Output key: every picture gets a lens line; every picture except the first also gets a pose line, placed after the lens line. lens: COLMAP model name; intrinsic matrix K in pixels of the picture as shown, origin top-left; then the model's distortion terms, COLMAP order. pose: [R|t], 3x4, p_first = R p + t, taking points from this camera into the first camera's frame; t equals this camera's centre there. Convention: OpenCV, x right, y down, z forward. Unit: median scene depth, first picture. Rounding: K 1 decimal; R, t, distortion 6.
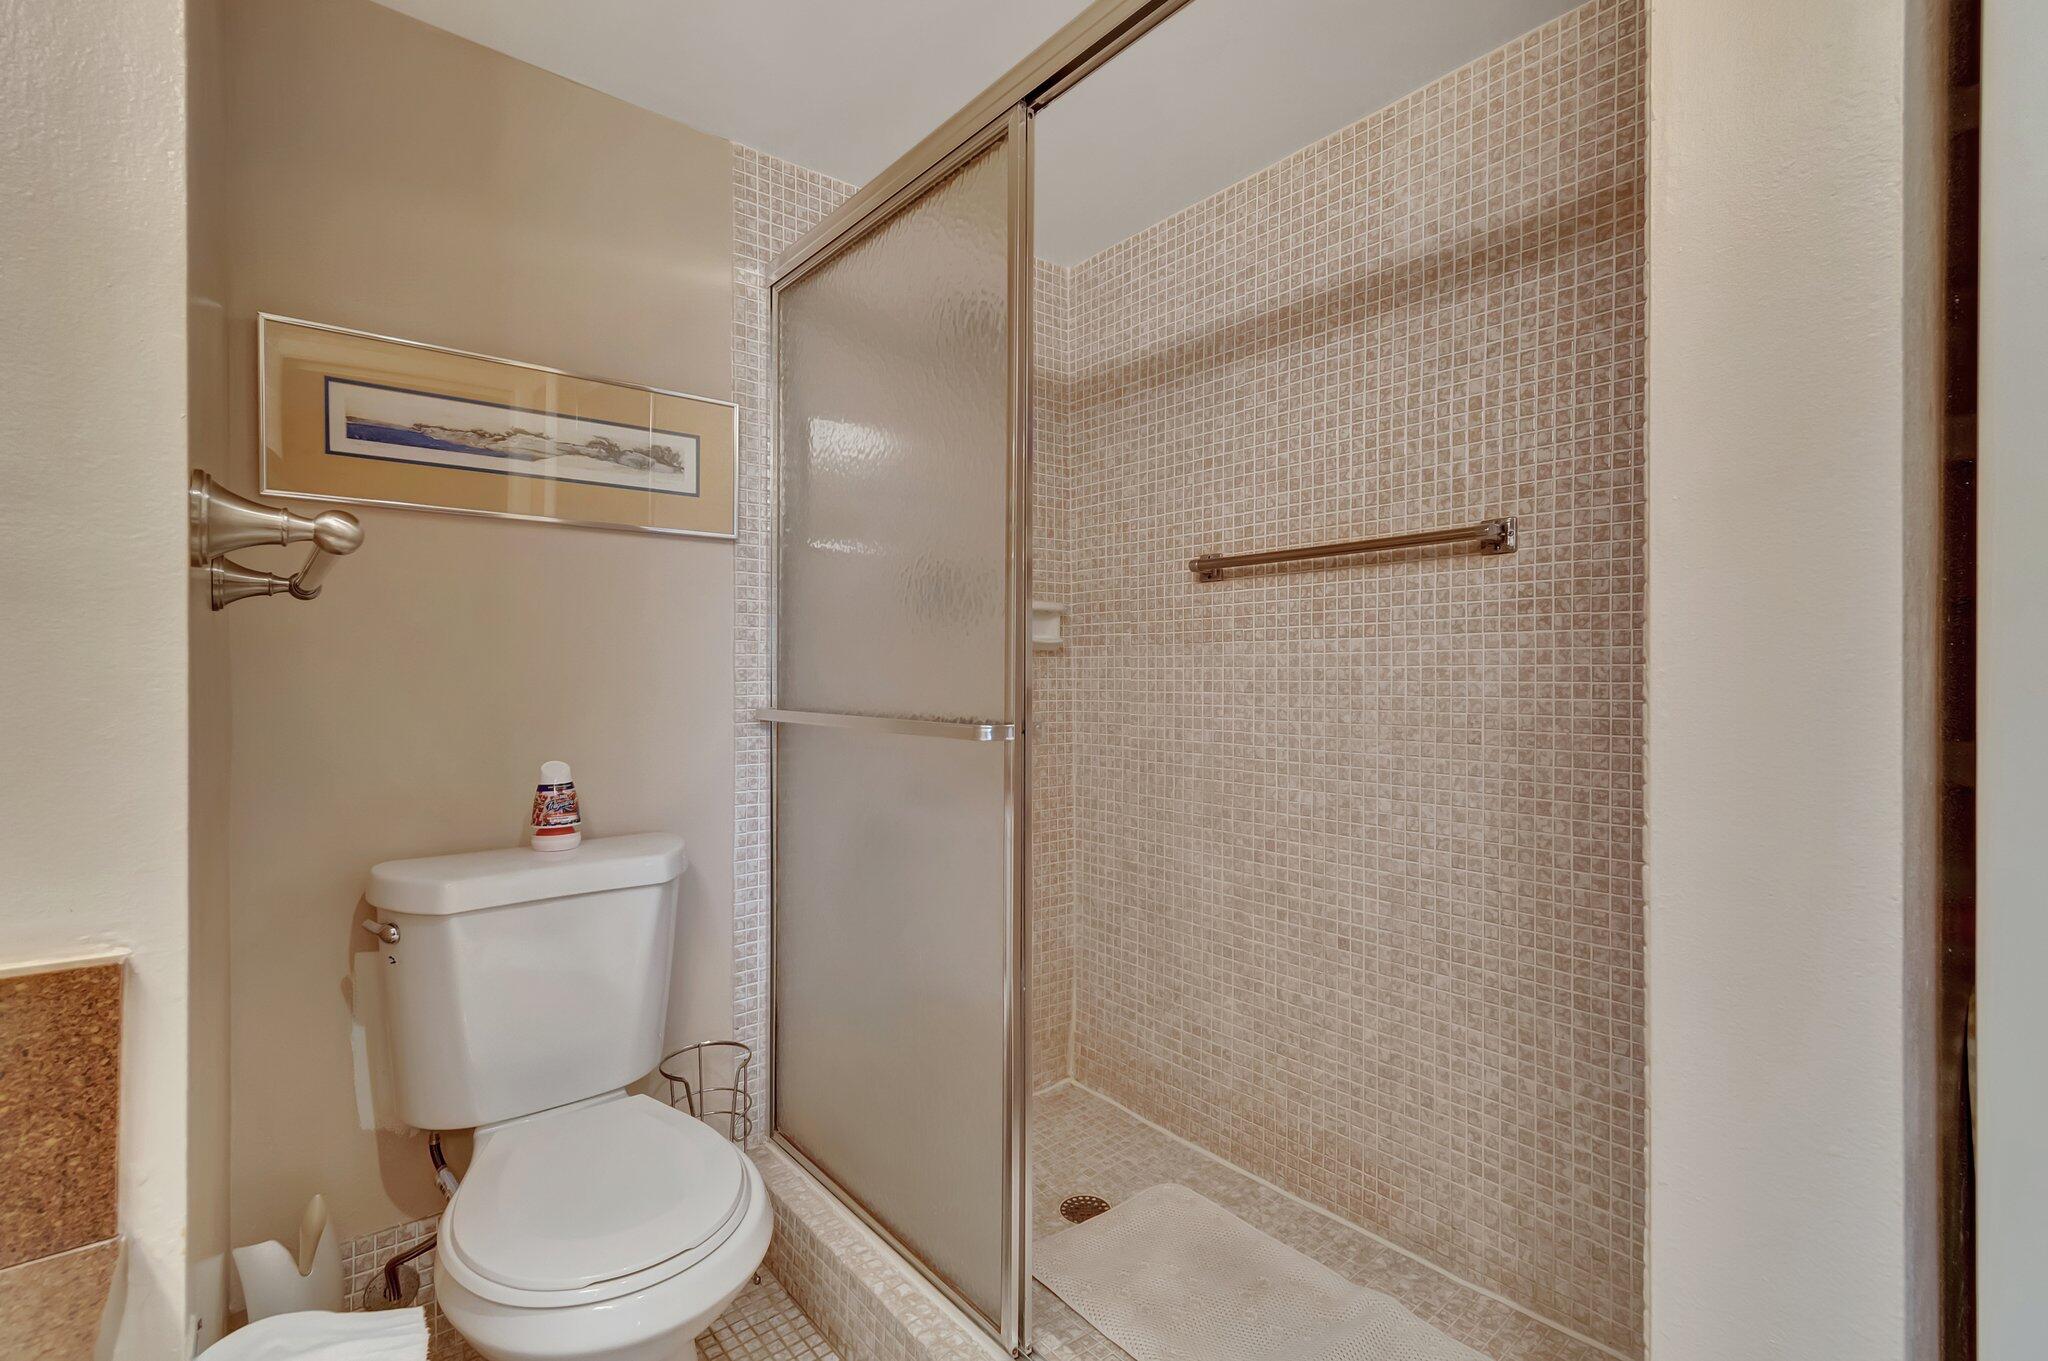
lens RADIAL K [[901.6, 0, 1015.9], [0, 901.6, 675.2], [0, 0, 1]] dist [0.012382, -0.012584]
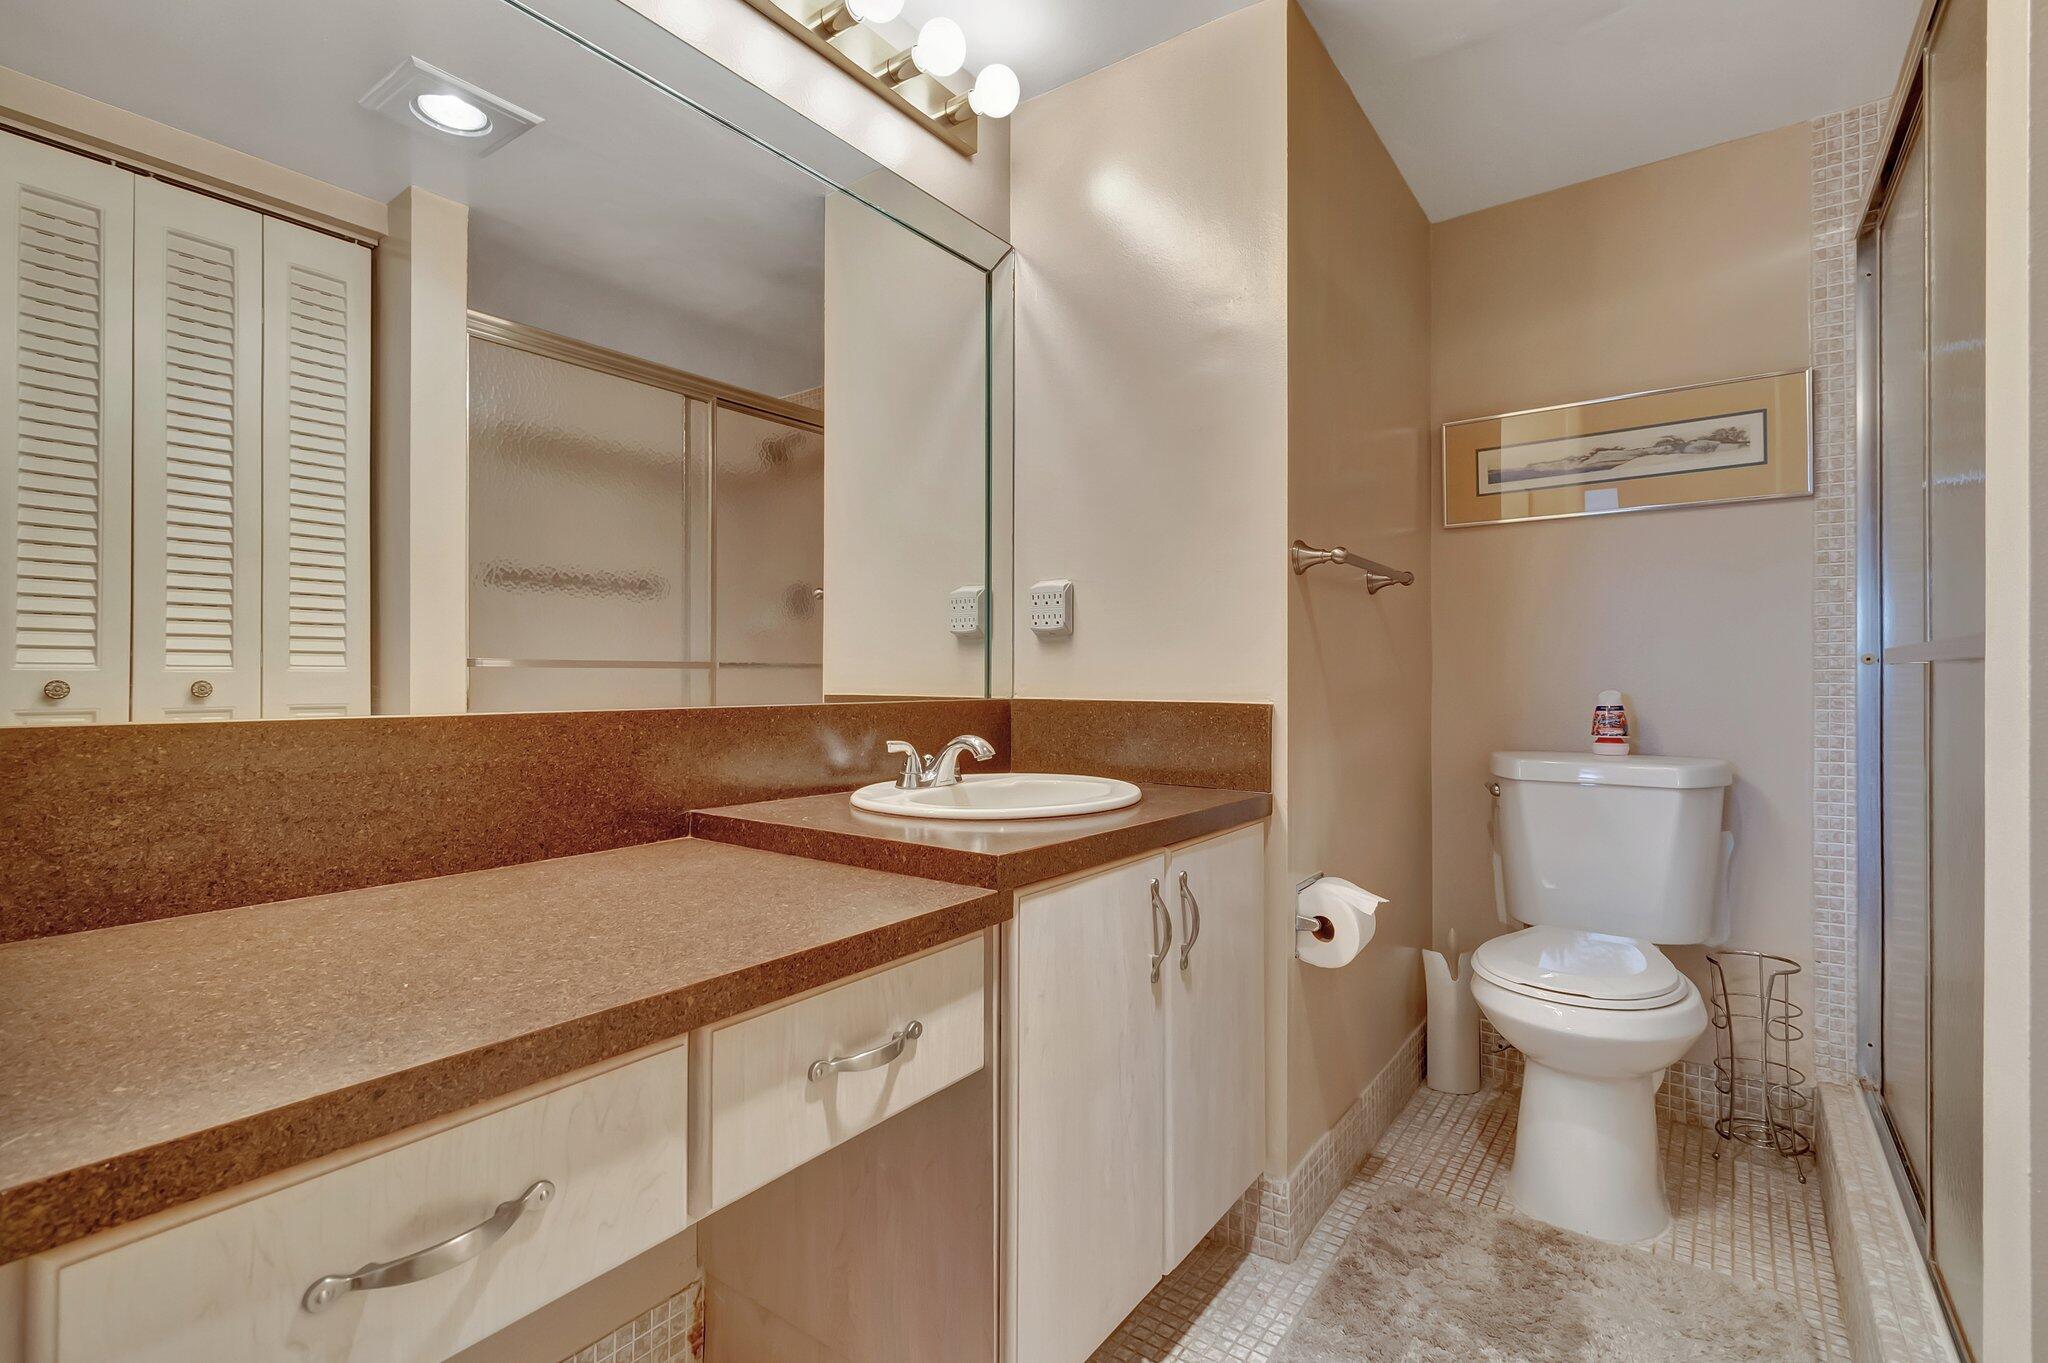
lens RADIAL K [[901.6, 0, 1015.9], [0, 901.6, 676.2], [0, 0, 1]] dist [0.012382, -0.012584]
pose [[0.209772, 0.009917, -0.977700, 0.618861], [-0.002091, 0.999951, 0.009694, 0.062714], [0.977748, 0.000011, 0.209782, -0.154040]]
